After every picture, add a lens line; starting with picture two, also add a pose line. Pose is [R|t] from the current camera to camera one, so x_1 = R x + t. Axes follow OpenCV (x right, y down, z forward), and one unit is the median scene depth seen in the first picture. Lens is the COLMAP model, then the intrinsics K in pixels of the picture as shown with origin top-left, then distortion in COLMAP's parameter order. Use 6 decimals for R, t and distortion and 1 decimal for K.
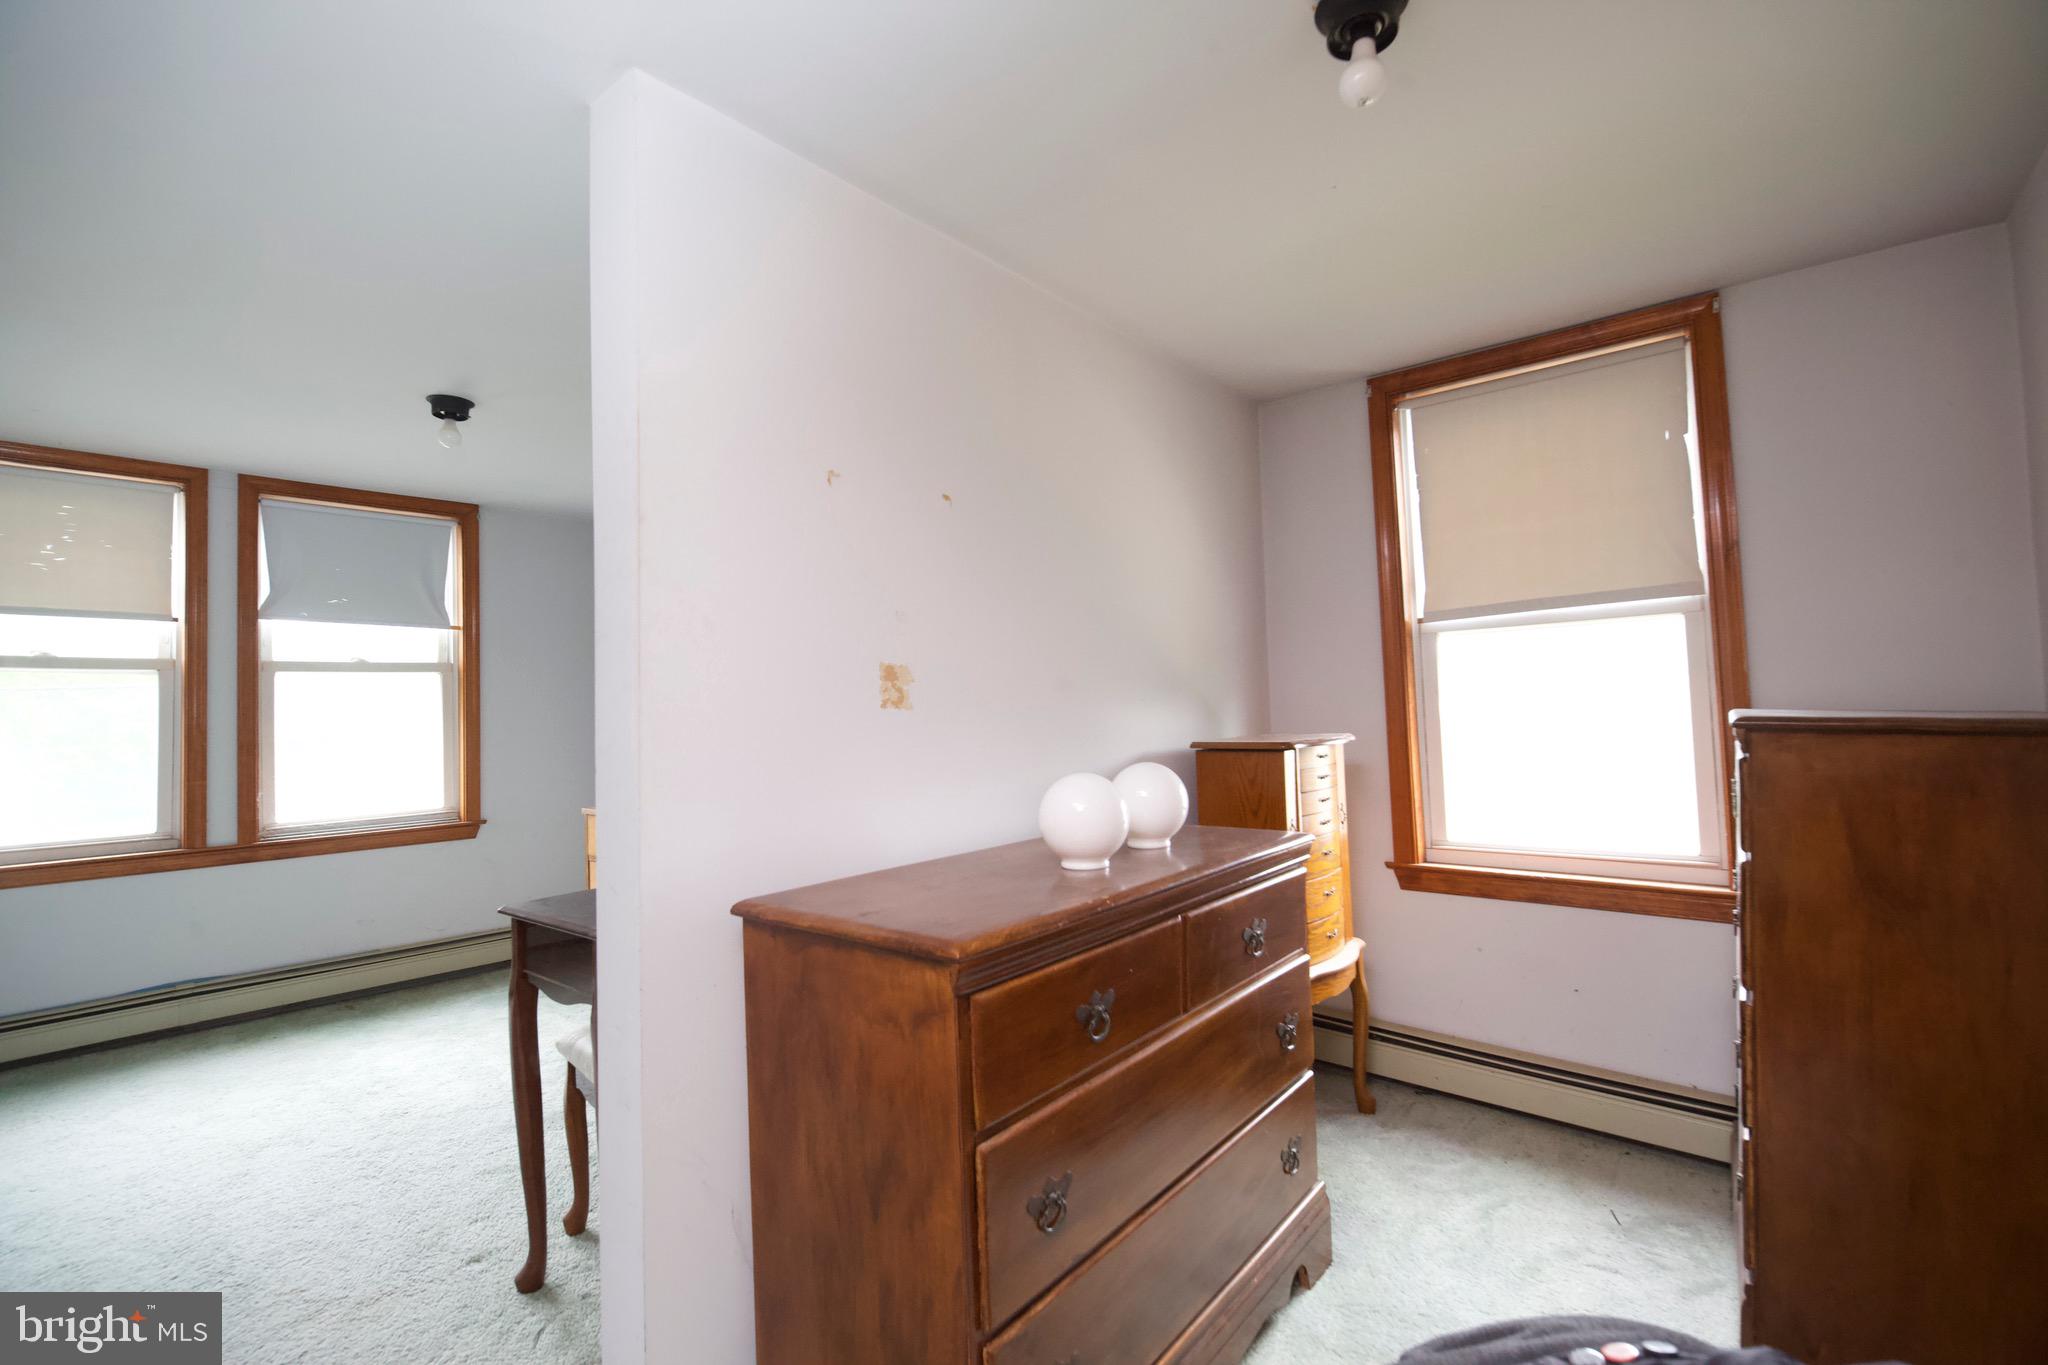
lens RADIAL K [[886.3, 0, 1021.9], [0, 886.3, 677.2], [0, 0, 1]] dist [-0.010283, -0.001351]
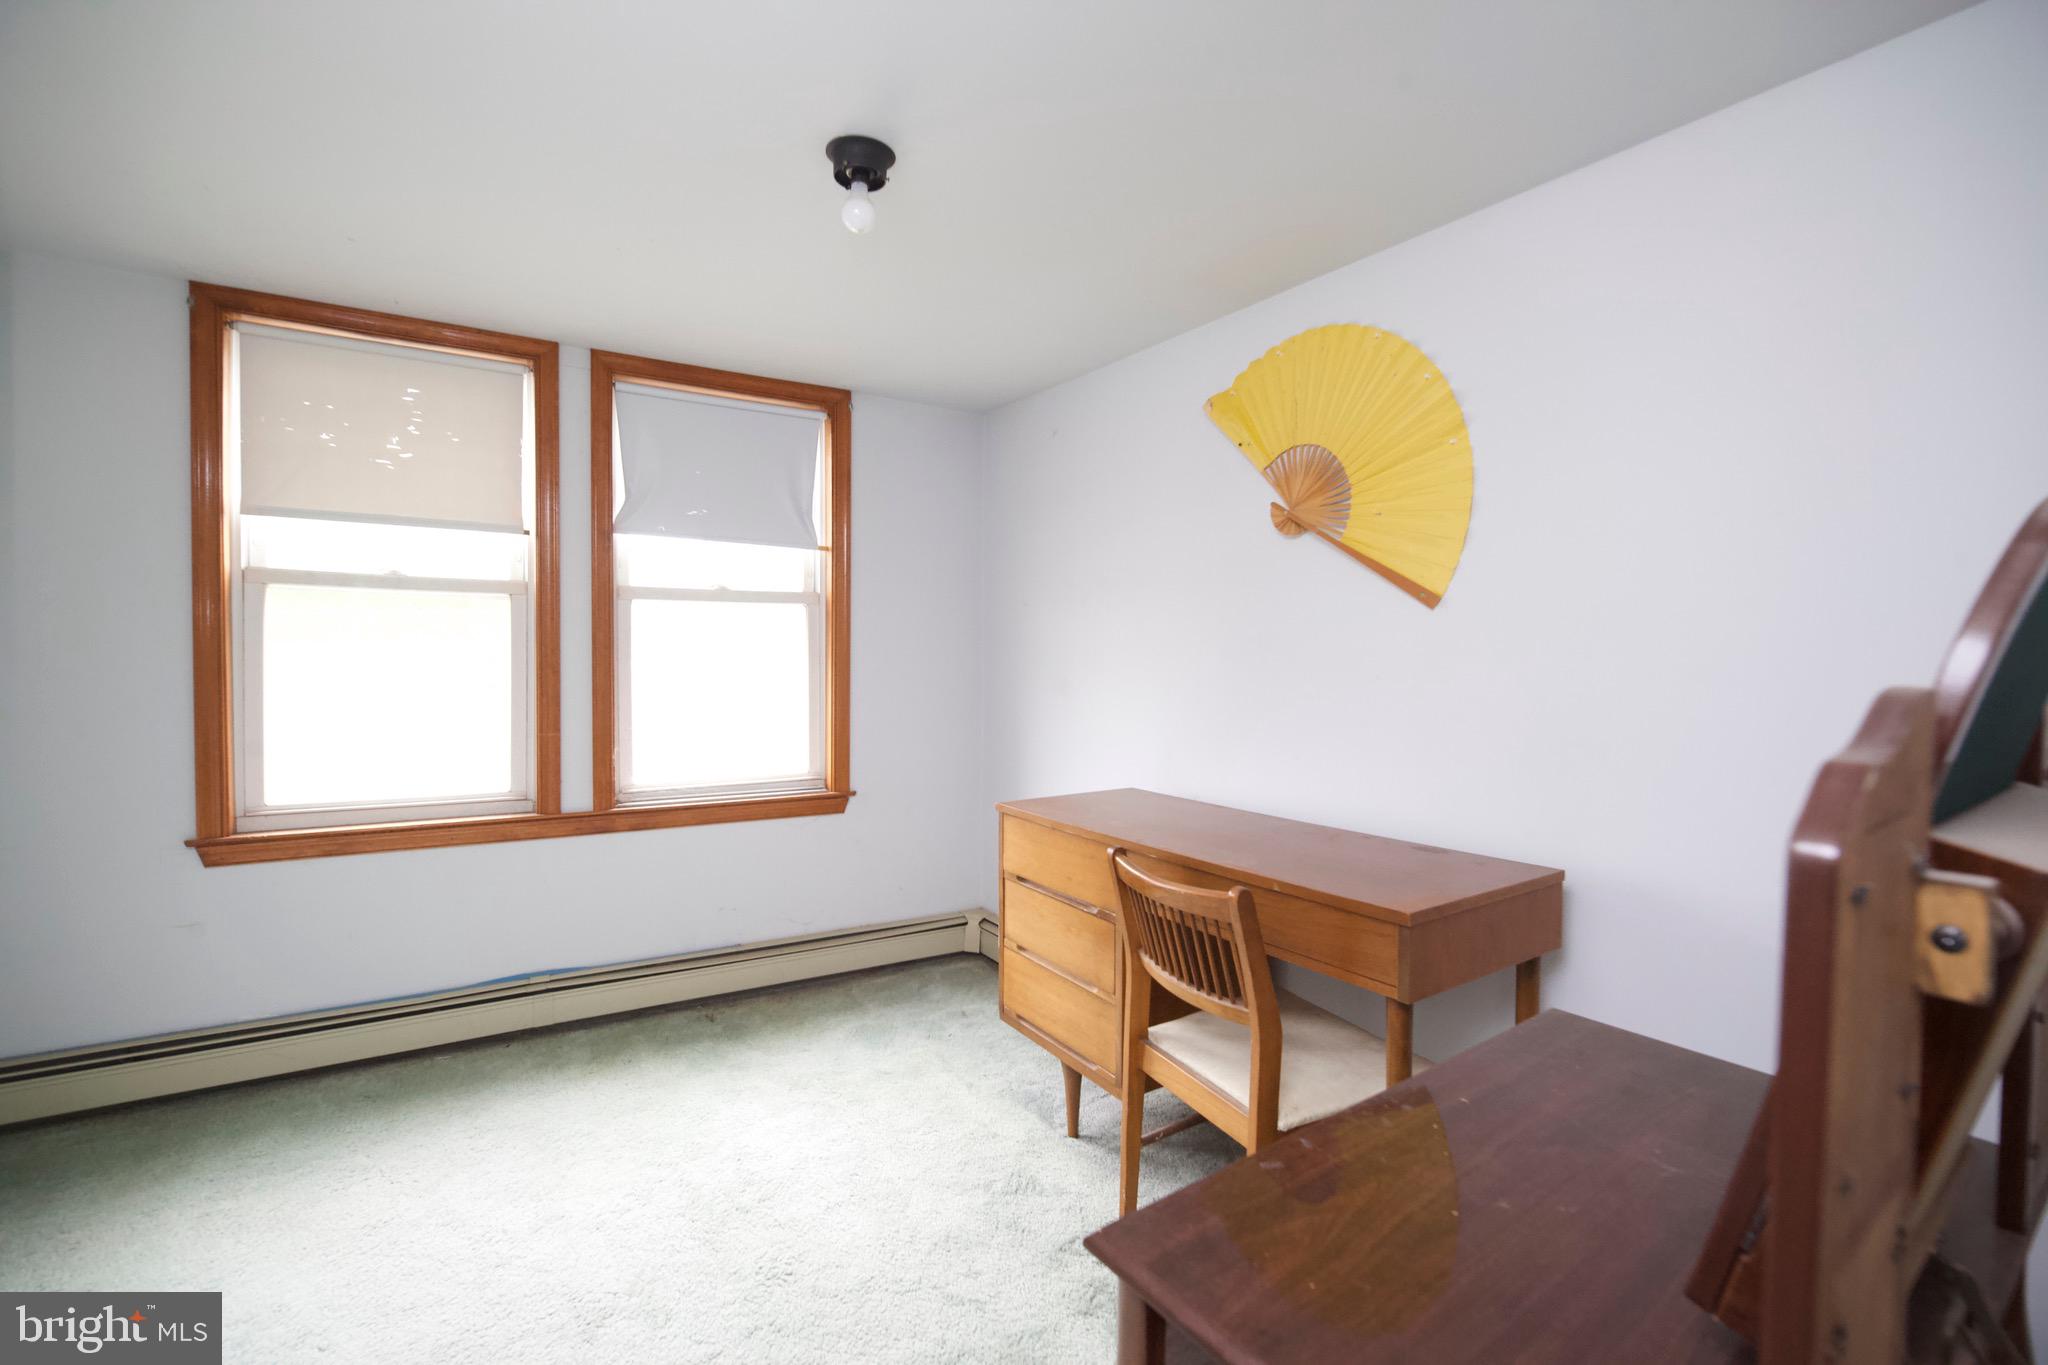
lens RADIAL K [[886.3, 0, 1021.9], [0, 886.3, 677.2], [0, 0, 1]] dist [-0.010283, -0.001351]
pose [[0.953218, 0.043220, -0.299177, -0.271663], [-0.023658, 0.997357, 0.068702, 0.000798], [0.301355, -0.058410, 0.951721, 0.343601]]
